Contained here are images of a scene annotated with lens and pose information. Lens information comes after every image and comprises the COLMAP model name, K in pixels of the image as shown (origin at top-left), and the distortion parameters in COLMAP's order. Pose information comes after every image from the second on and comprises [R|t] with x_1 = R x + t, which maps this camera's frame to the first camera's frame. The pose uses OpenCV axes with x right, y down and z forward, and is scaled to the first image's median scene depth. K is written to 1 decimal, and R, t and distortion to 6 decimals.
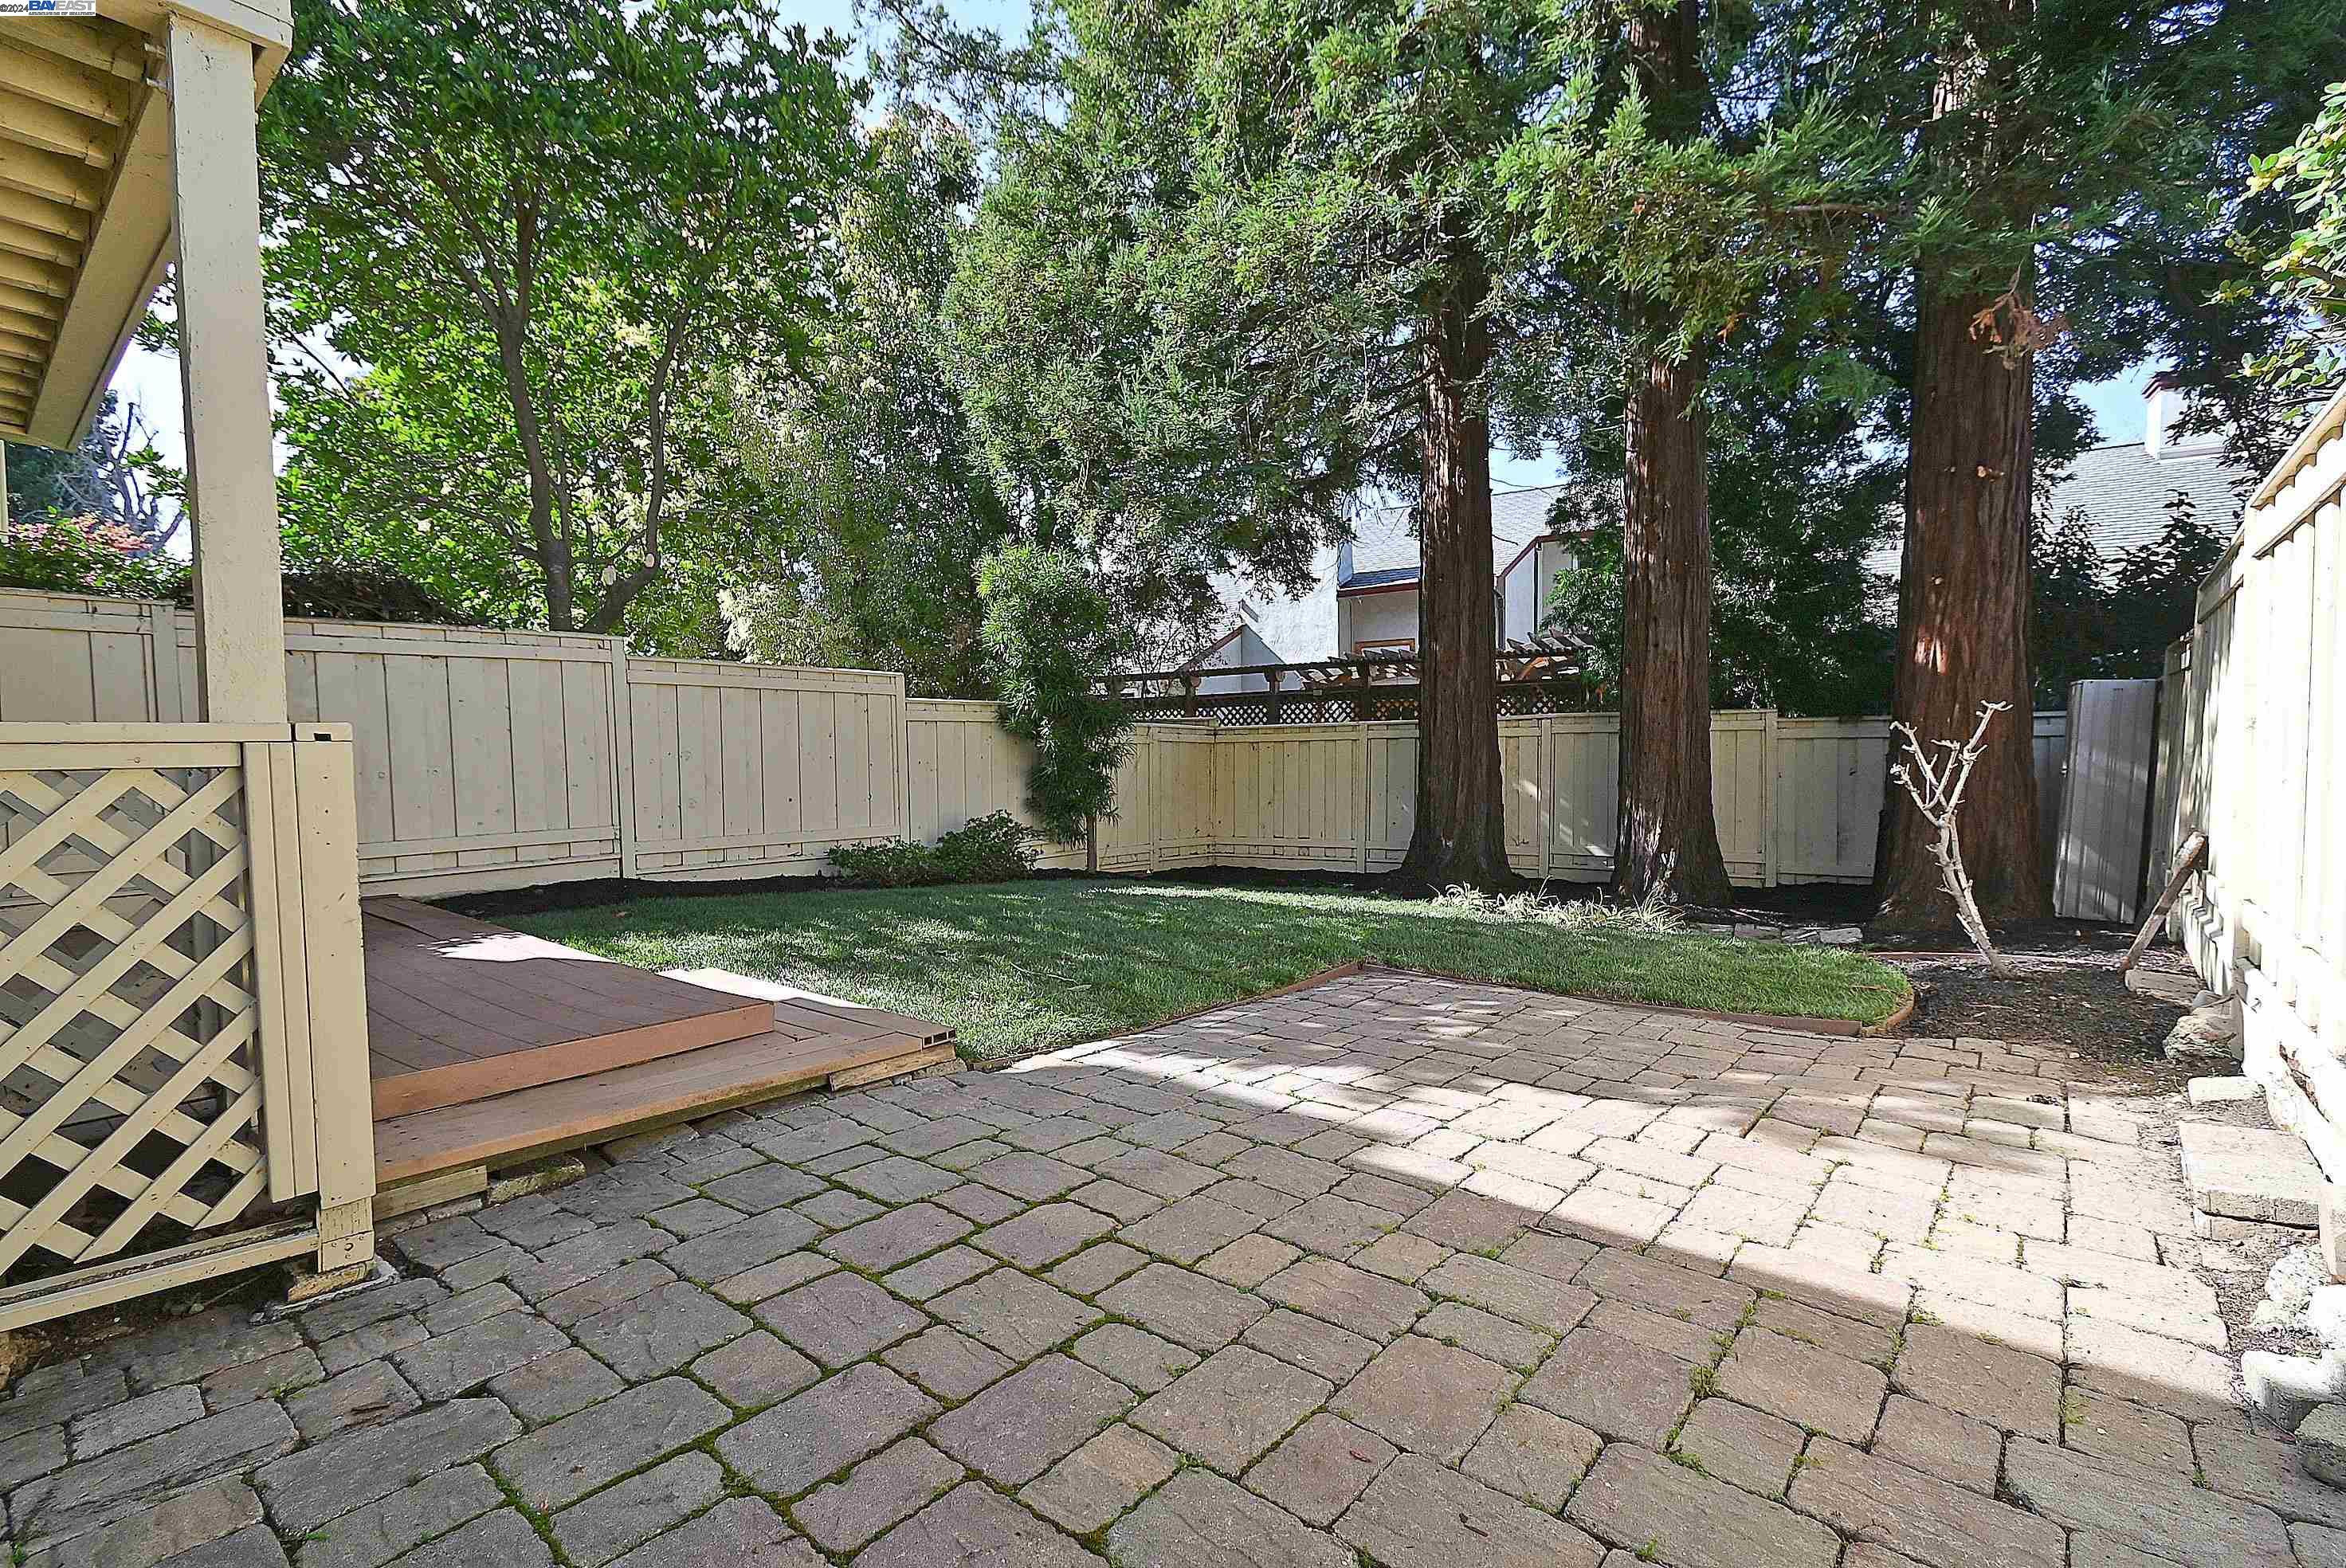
lens RADIAL K [[1044.0, 0, 1174.4], [0, 1044.0, 800.9], [0, 0, 1]] dist [0.005146, -0.001033]
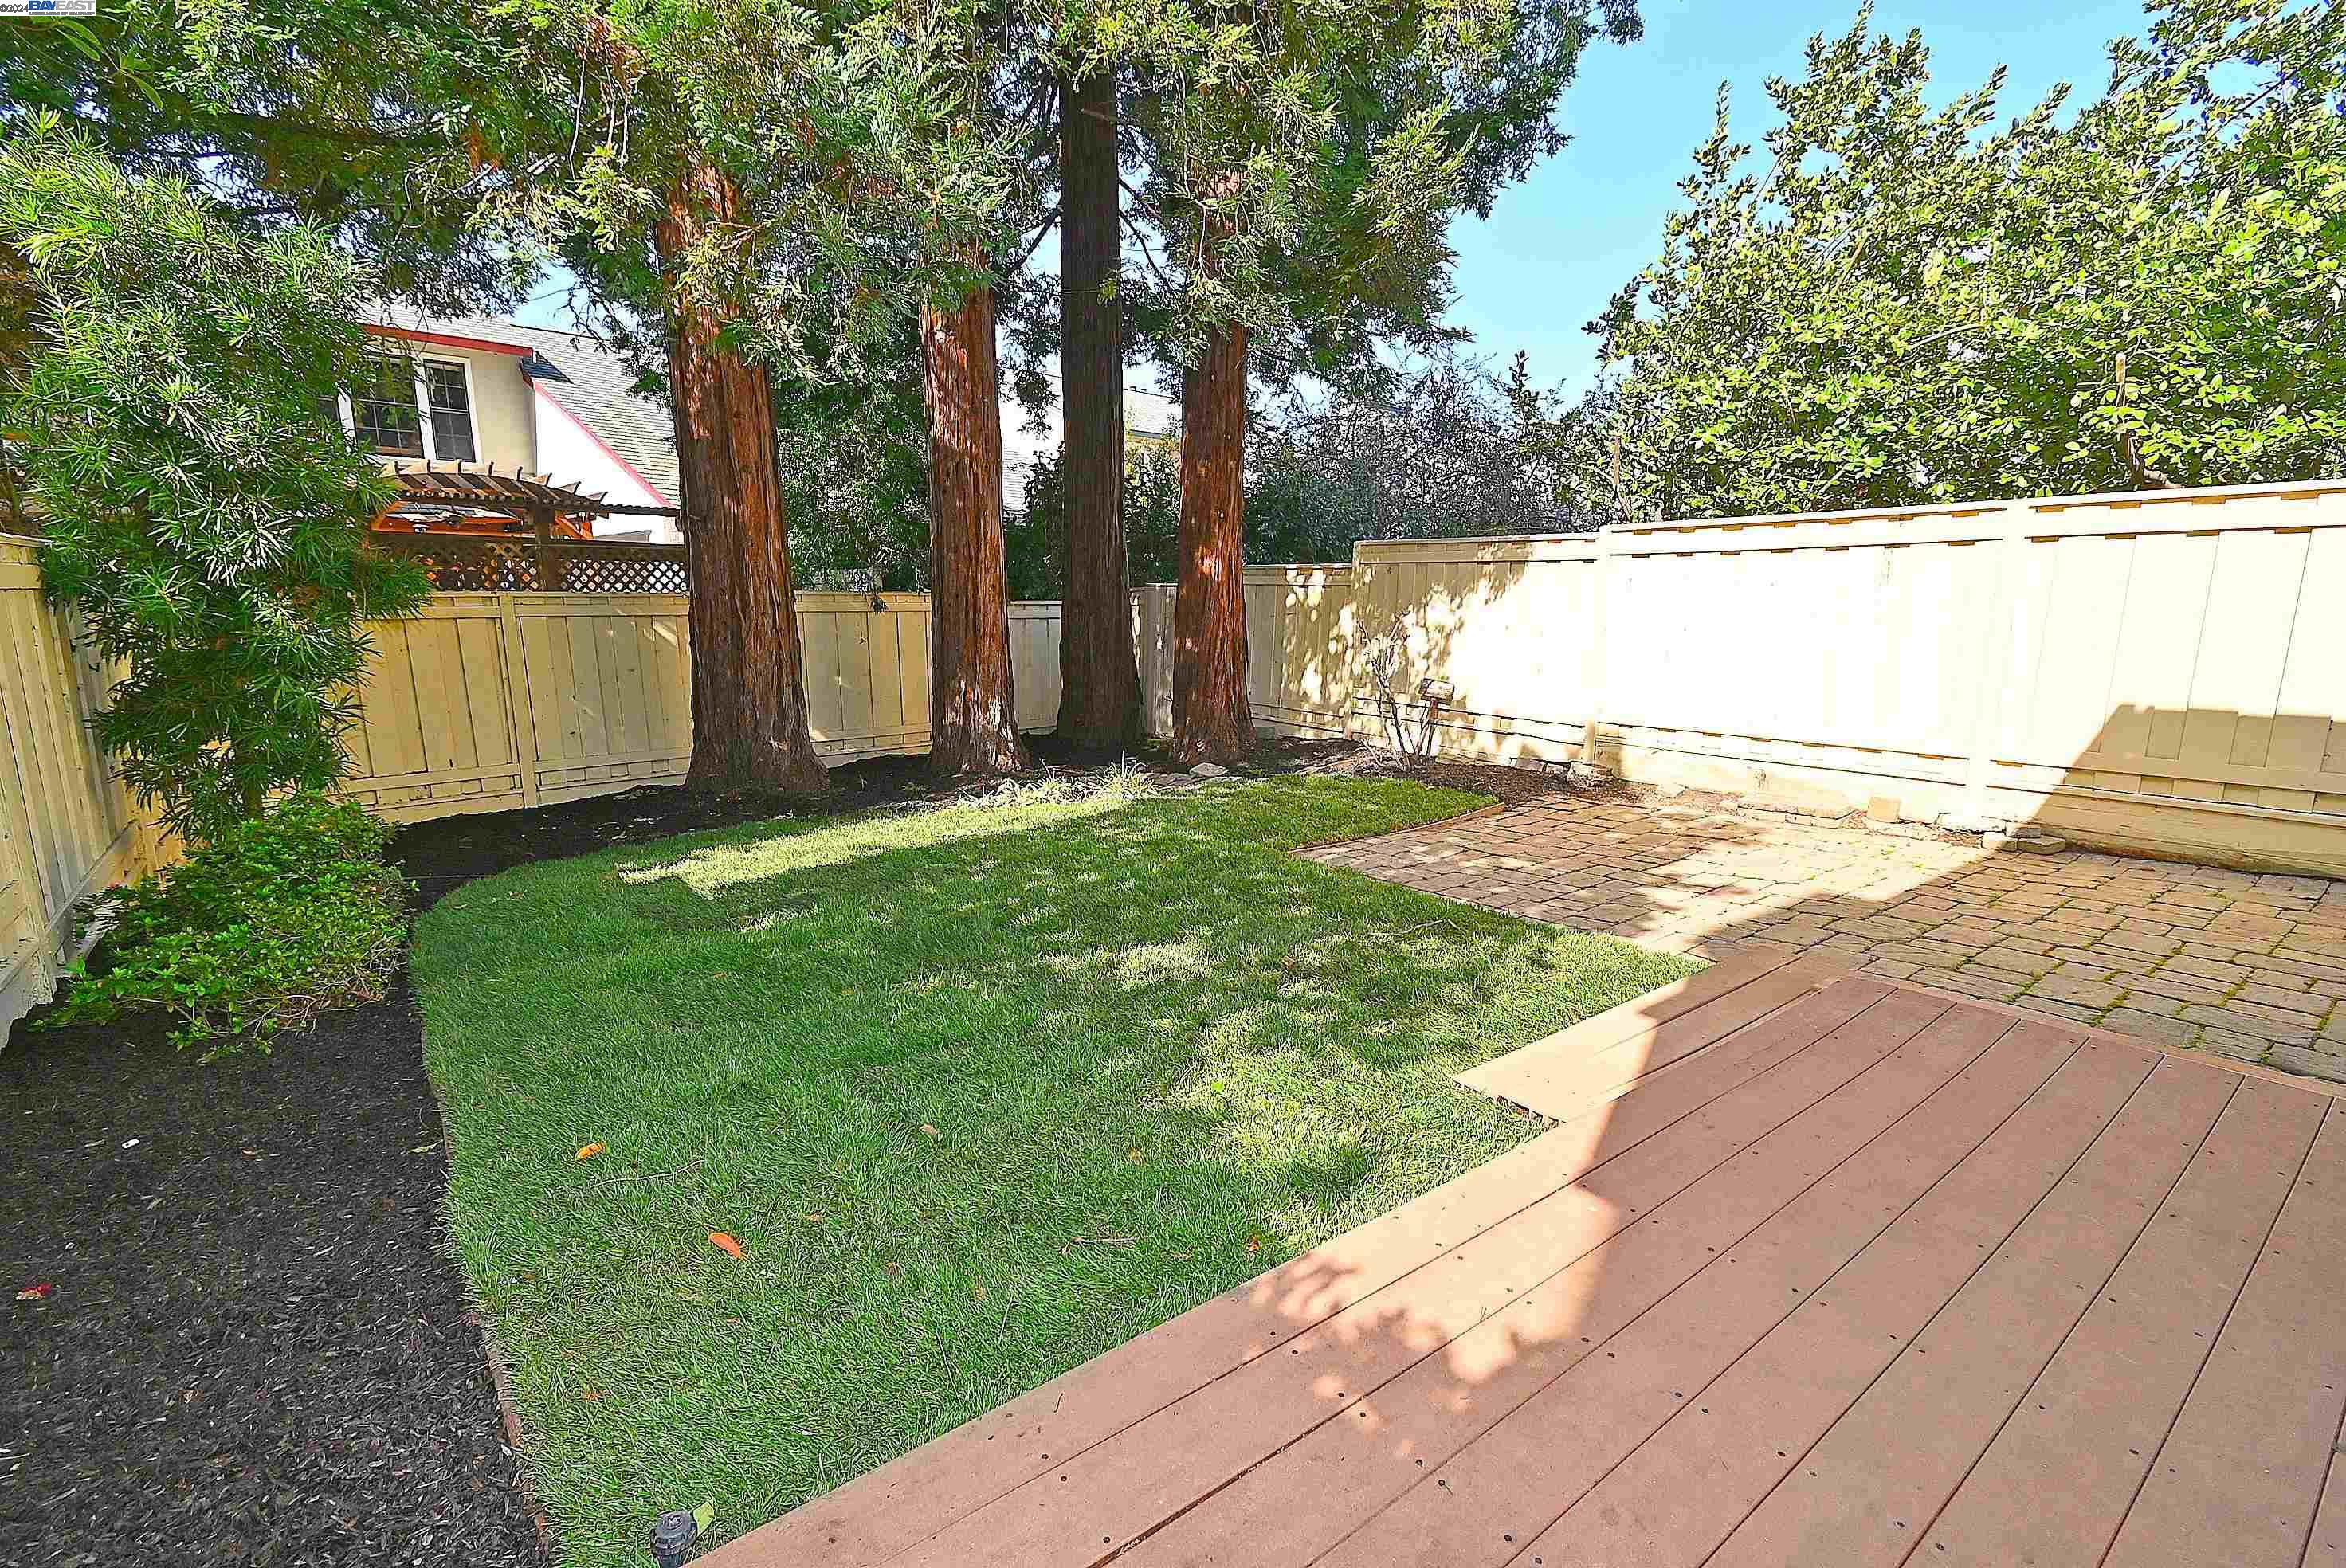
lens RADIAL K [[1044.0, 0, 1174.4], [0, 1044.0, 800.9], [0, 0, 1]] dist [0.005146, -0.001033]
pose [[0.227098, -0.173356, 0.958318, -0.510279], [0.039939, 0.984859, 0.168692, -0.048617], [-0.973053, -0.000035, 0.230584, 0.513366]]
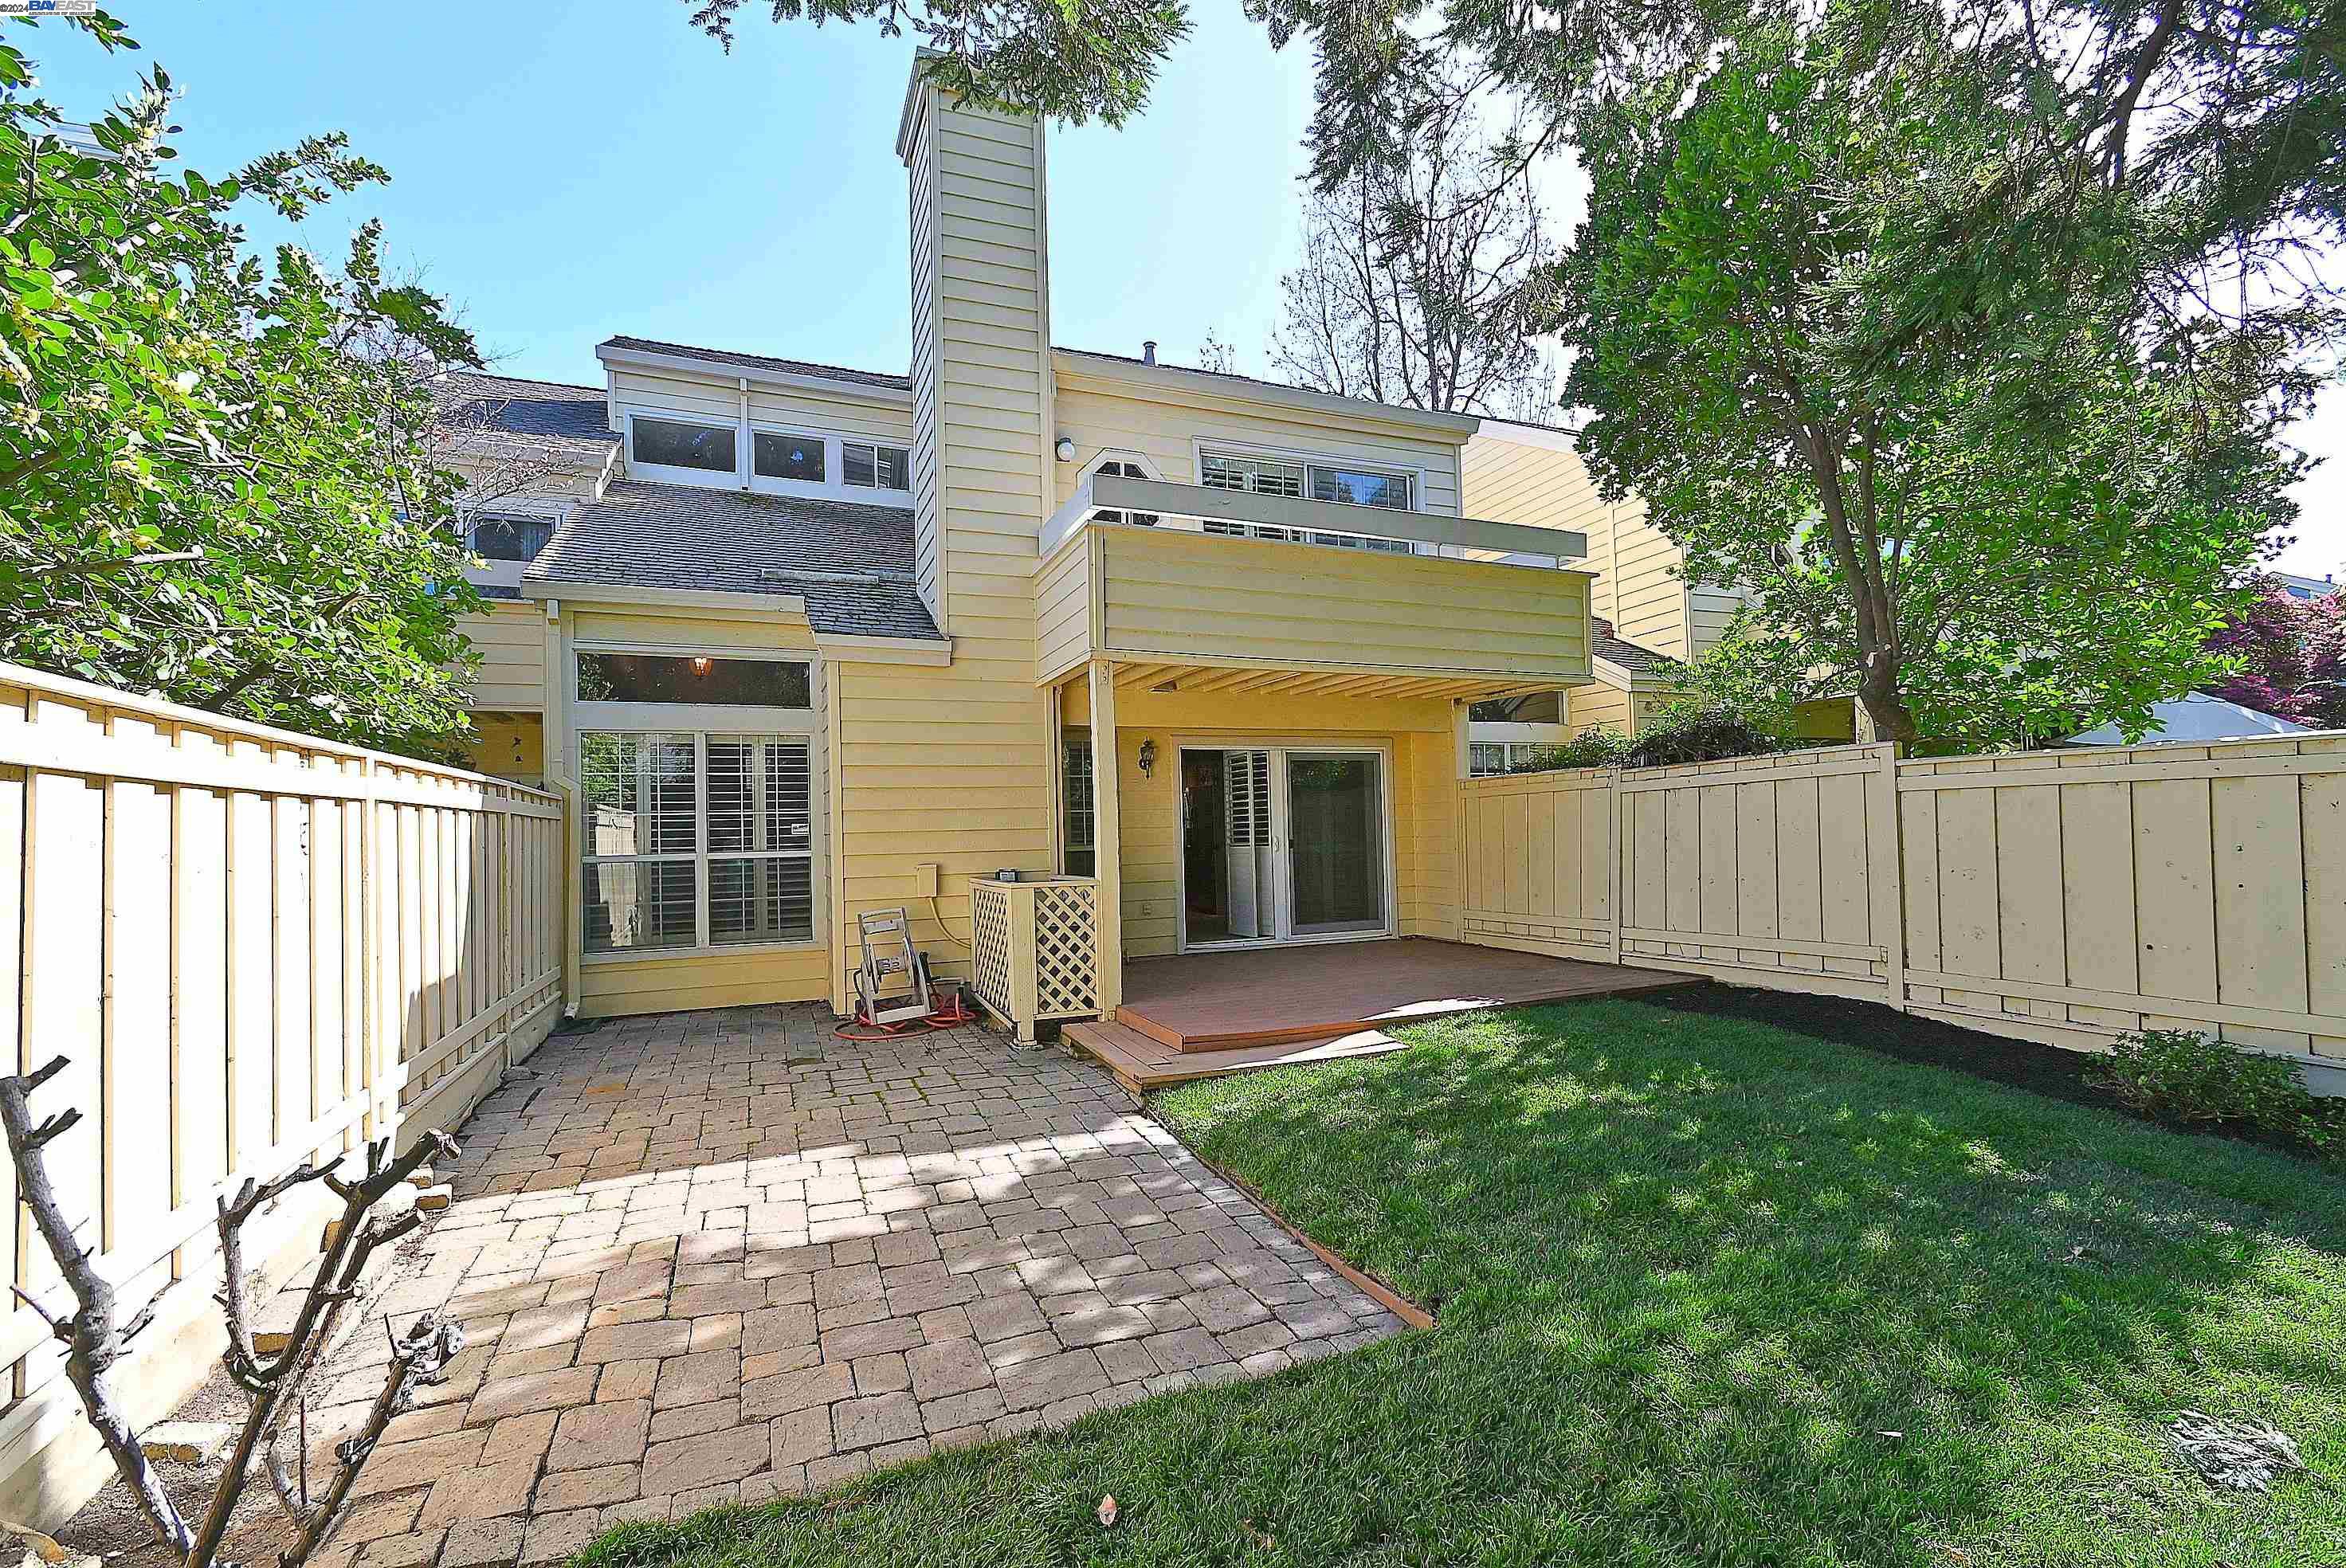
lens RADIAL K [[1044.0, 0, 1174.4], [0, 1044.0, 800.9], [0, 0, 1]] dist [0.005146, -0.001033]
pose [[-0.480760, 0.008070, -0.876815, 0.437313], [0.002884, 0.999967, 0.007622, -0.078435], [0.876848, 0.001136, -0.480767, 0.694566]]
